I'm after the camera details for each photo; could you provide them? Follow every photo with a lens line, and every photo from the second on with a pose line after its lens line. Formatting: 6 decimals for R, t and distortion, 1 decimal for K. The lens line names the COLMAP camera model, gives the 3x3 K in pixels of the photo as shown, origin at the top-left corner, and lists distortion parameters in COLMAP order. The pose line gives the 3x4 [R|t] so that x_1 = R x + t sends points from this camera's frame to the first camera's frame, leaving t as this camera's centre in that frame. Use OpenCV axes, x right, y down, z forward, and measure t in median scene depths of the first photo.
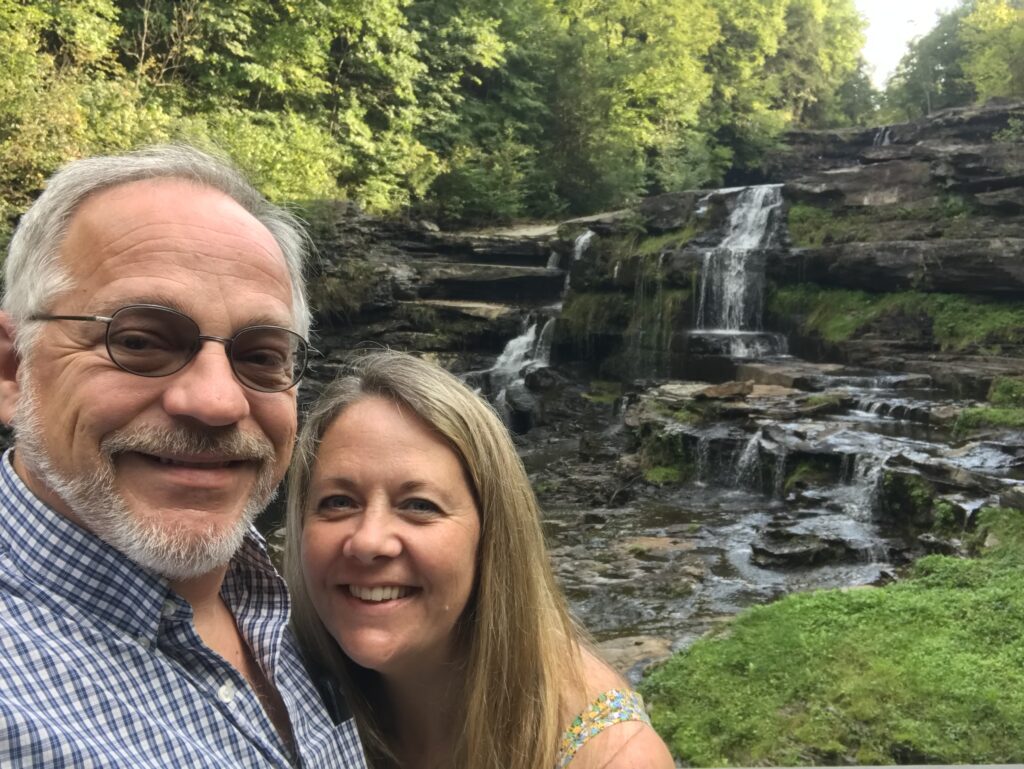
lens RADIAL K [[956.7, 0, 509.9], [0, 956.7, 382.9], [0, 0, 1]] dist [0.066854, 0.000000]
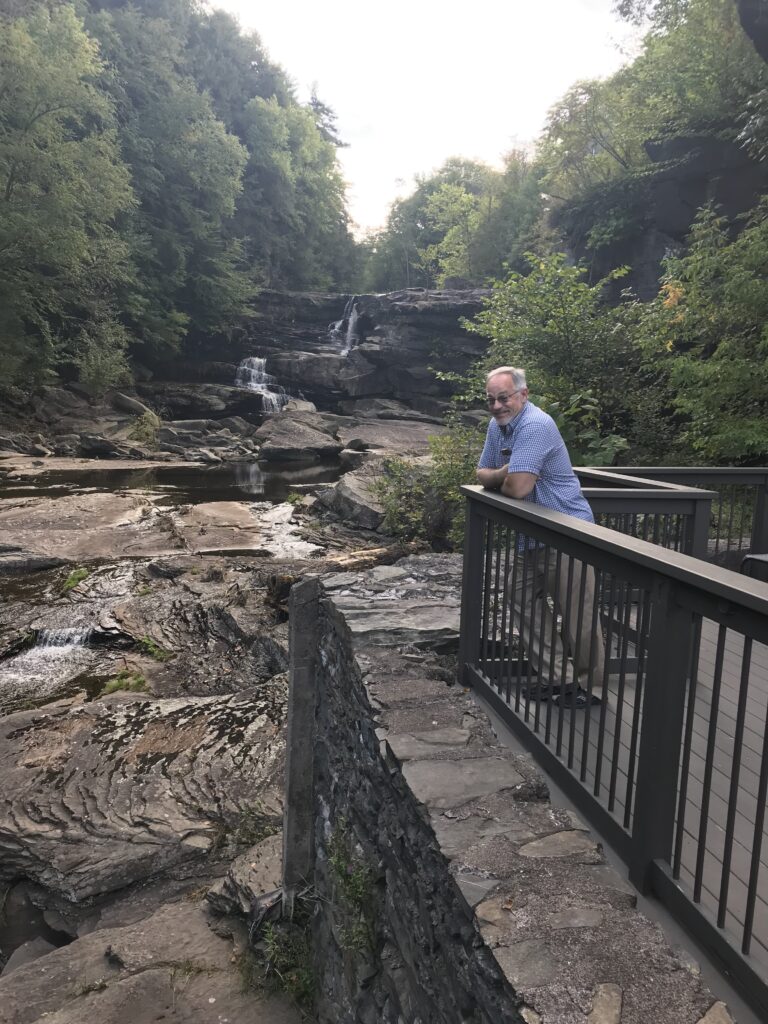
lens RADIAL K [[836.1, 0, 384.0], [0, 836.1, 510.3], [0, 0, 1]] dist [0.033752, -0.025590]
pose [[0.934172, -0.003919, 0.356801, 0.322874], [-0.015638, 0.998529, 0.051910, -0.274115], [-0.356480, -0.054073, 0.932737, 0.501207]]
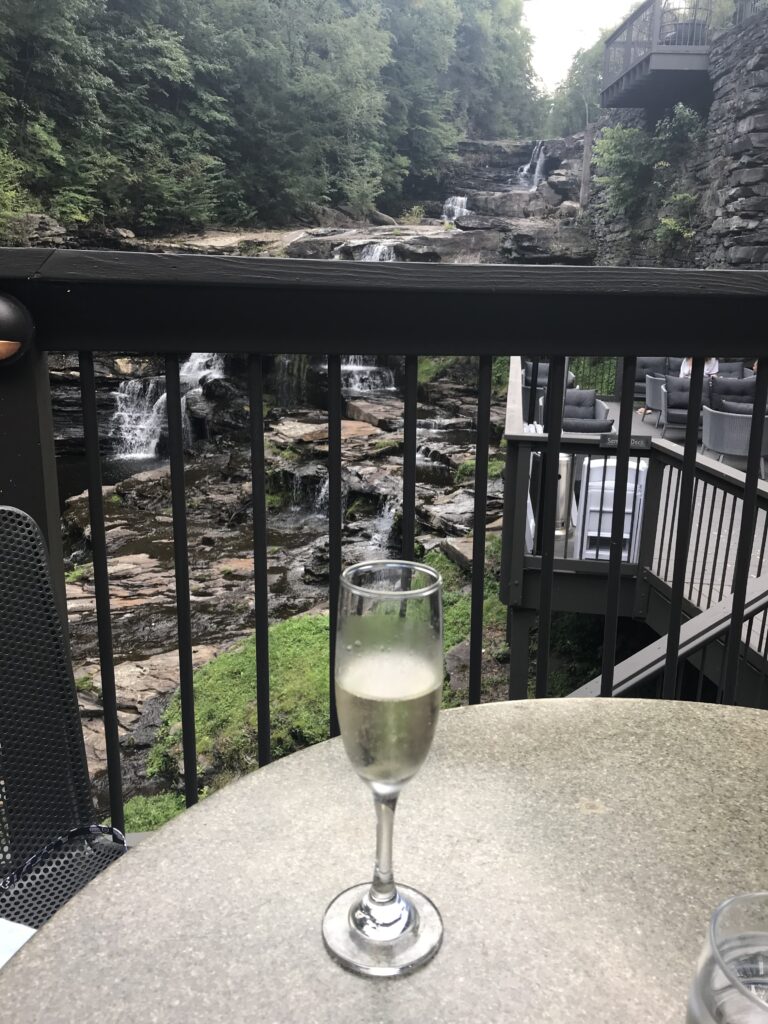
lens RADIAL K [[836.1, 0, 381.7], [0, 836.1, 512.2], [0, 0, 1]] dist [0.033752, -0.025590]
pose [[0.985102, -0.022145, 0.170541, 0.056137], [-0.010572, 0.982000, 0.188583, -0.053391], [-0.171648, -0.187577, 0.967136, -0.075328]]
